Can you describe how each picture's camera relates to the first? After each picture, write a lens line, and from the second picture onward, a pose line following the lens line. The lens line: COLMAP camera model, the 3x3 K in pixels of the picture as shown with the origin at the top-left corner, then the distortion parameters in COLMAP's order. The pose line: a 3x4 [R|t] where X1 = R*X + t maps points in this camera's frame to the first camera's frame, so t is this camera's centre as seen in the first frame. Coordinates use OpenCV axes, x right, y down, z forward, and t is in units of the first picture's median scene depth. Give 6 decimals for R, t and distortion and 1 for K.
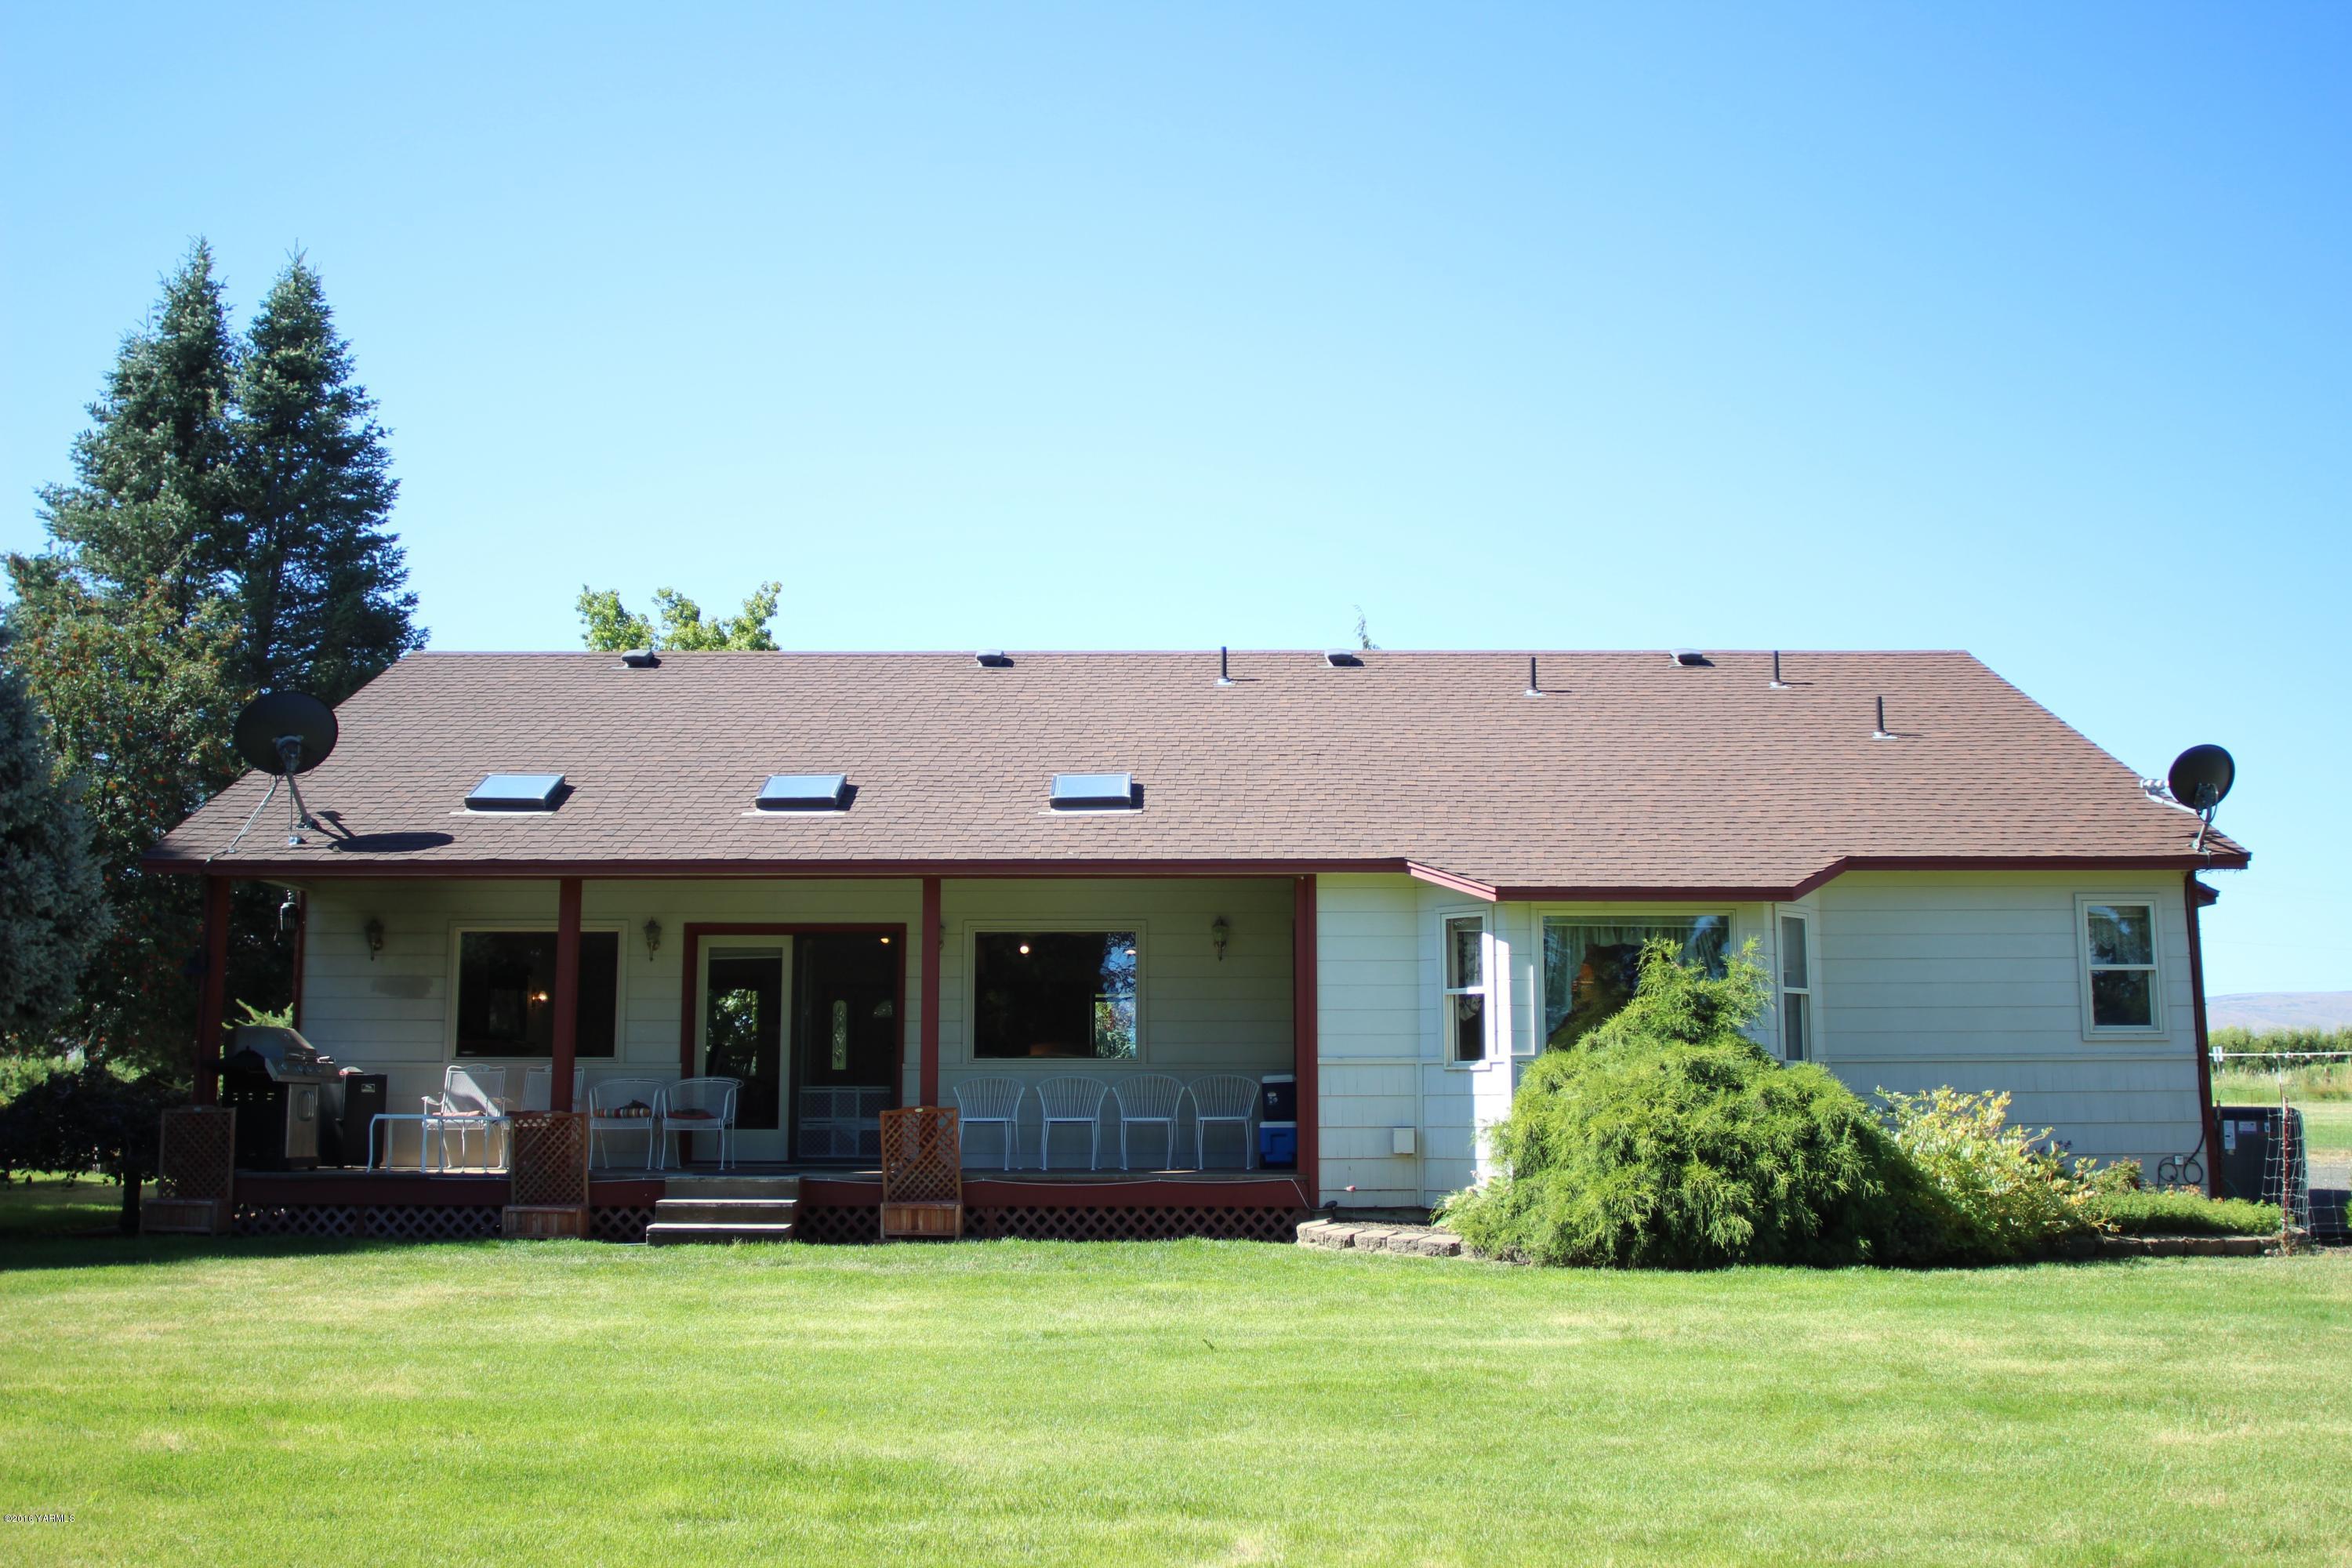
lens RADIAL K [[2172.1, 0, 1177.8], [0, 2172.1, 777.2], [0, 0, 1]] dist [-0.051461, 0.000000]
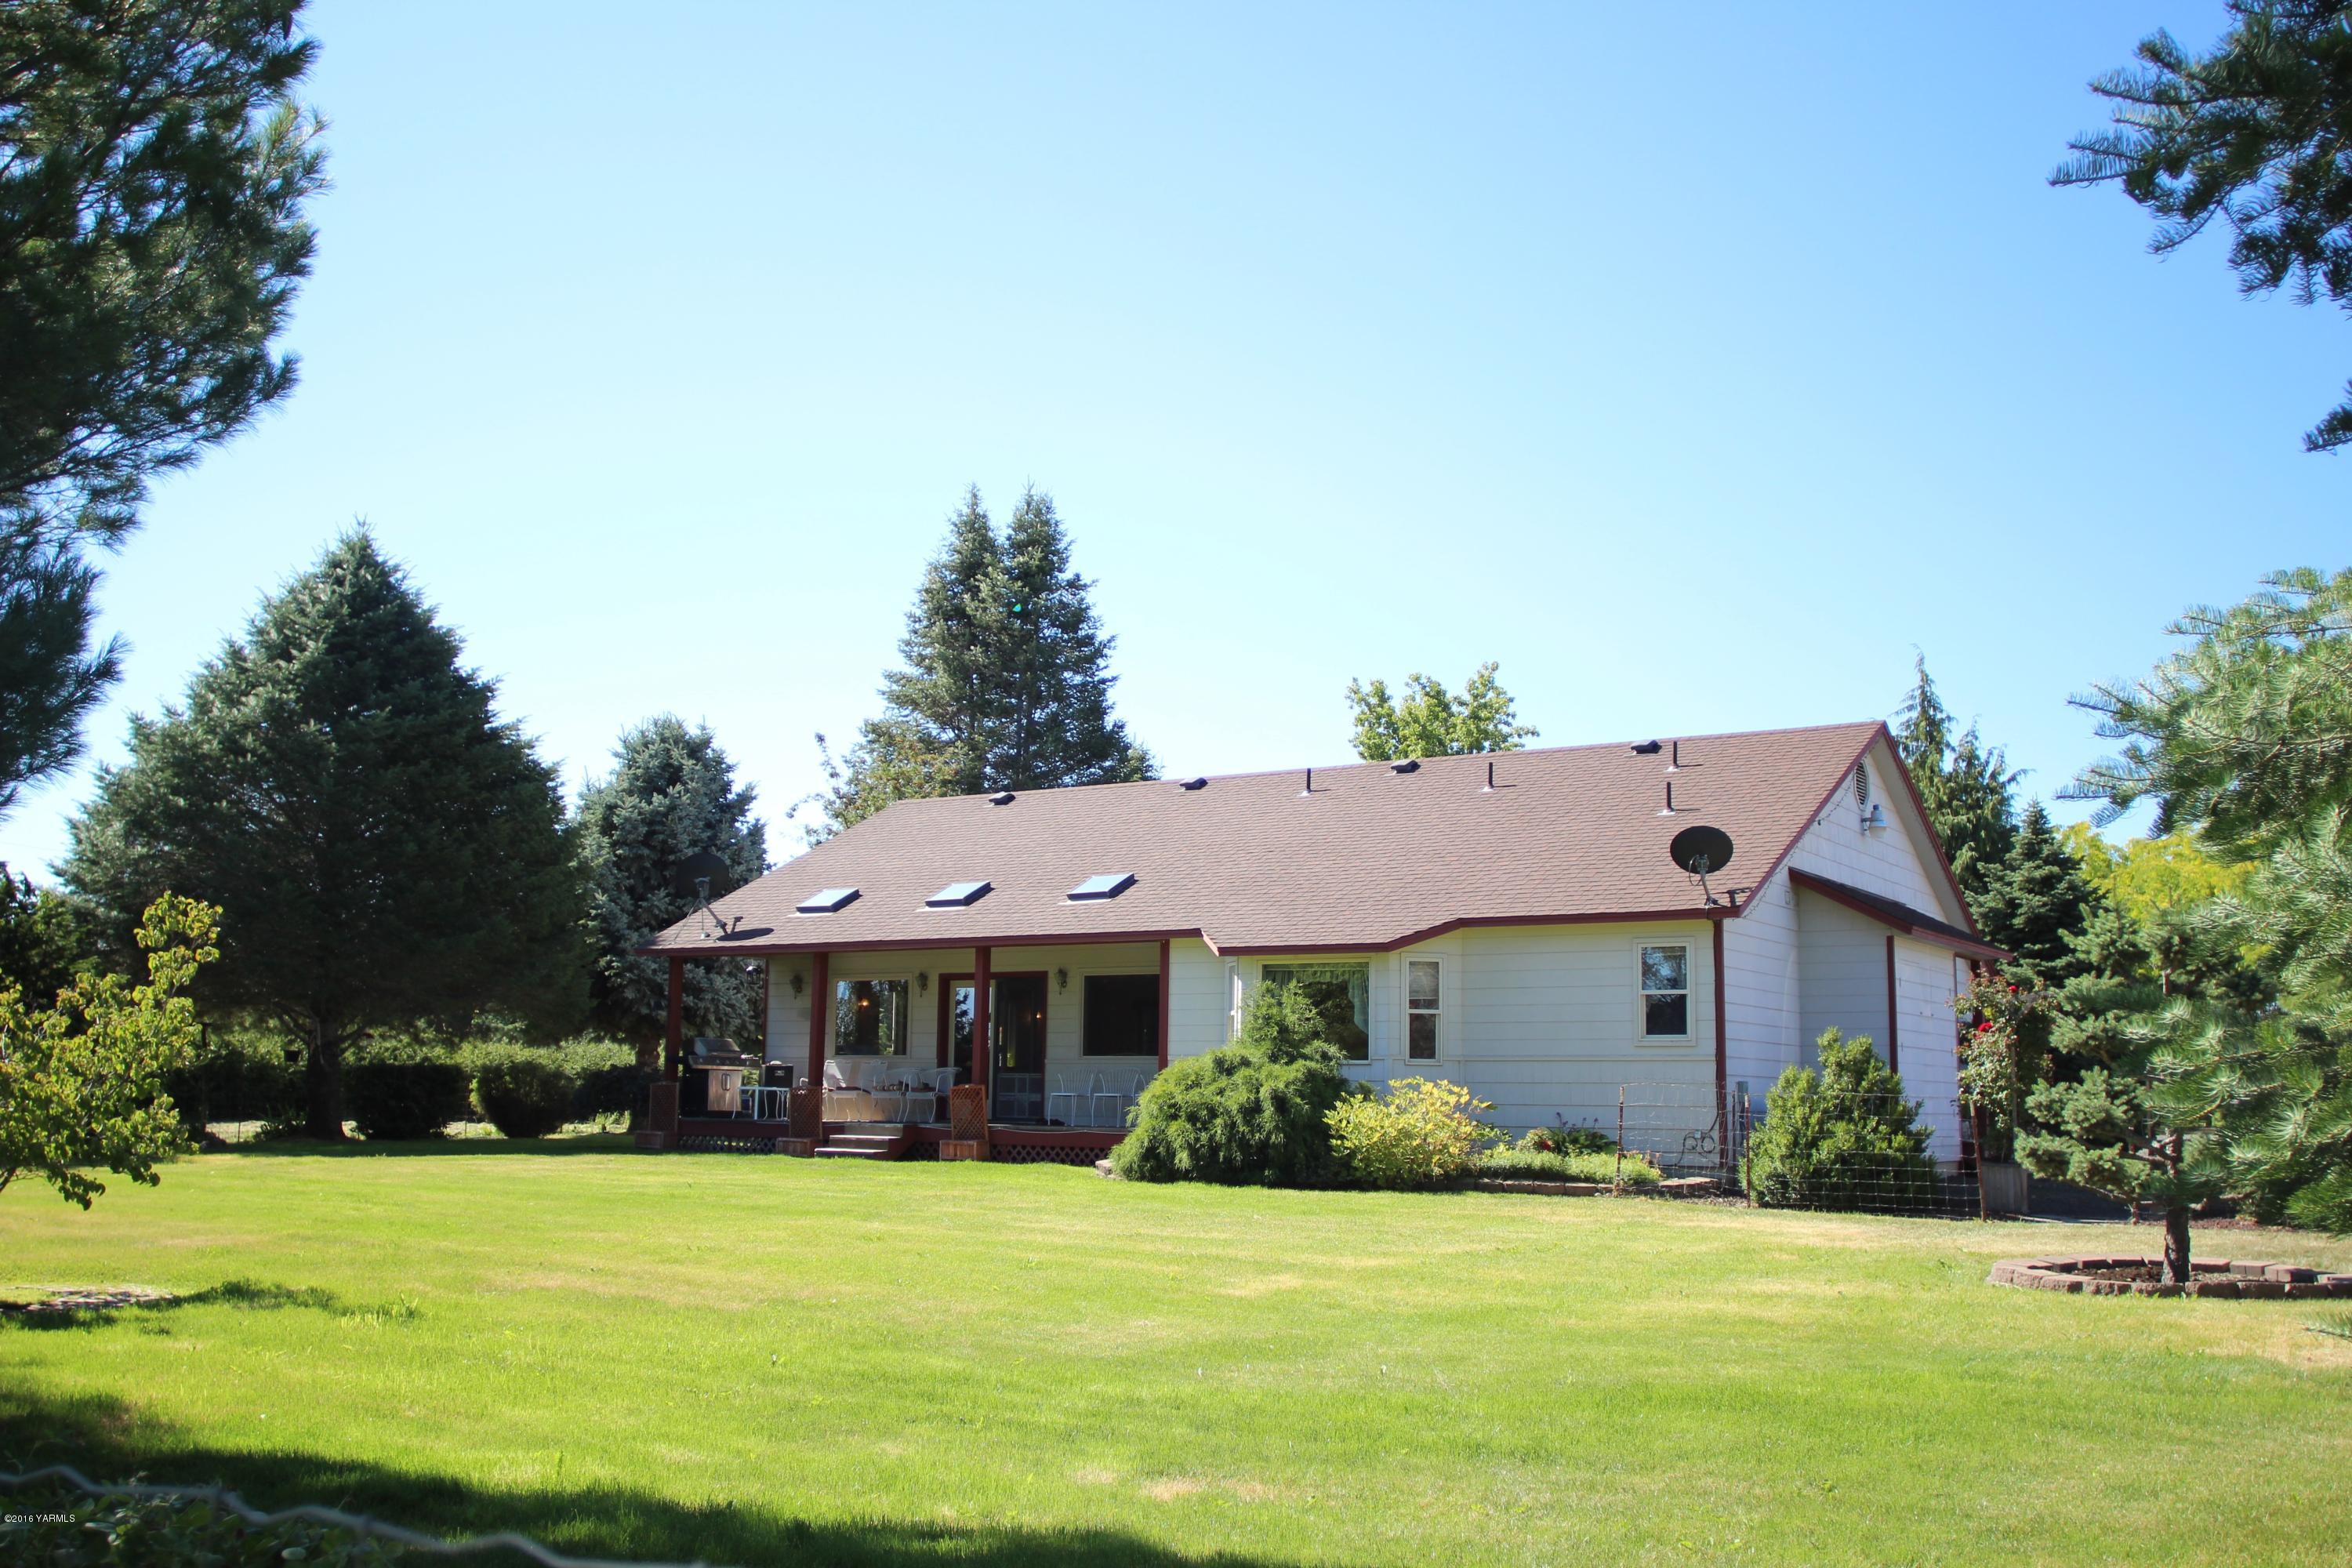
lens RADIAL K [[2172.1, 0, 1172.7], [0, 2172.1, 787.7], [0, 0, 1]] dist [-0.051461, 0.000000]
pose [[0.835232, -0.064813, -0.546065, 0.844082], [0.068025, 0.997580, -0.014357, -0.038120], [0.545674, -0.025155, 0.837620, -0.283488]]
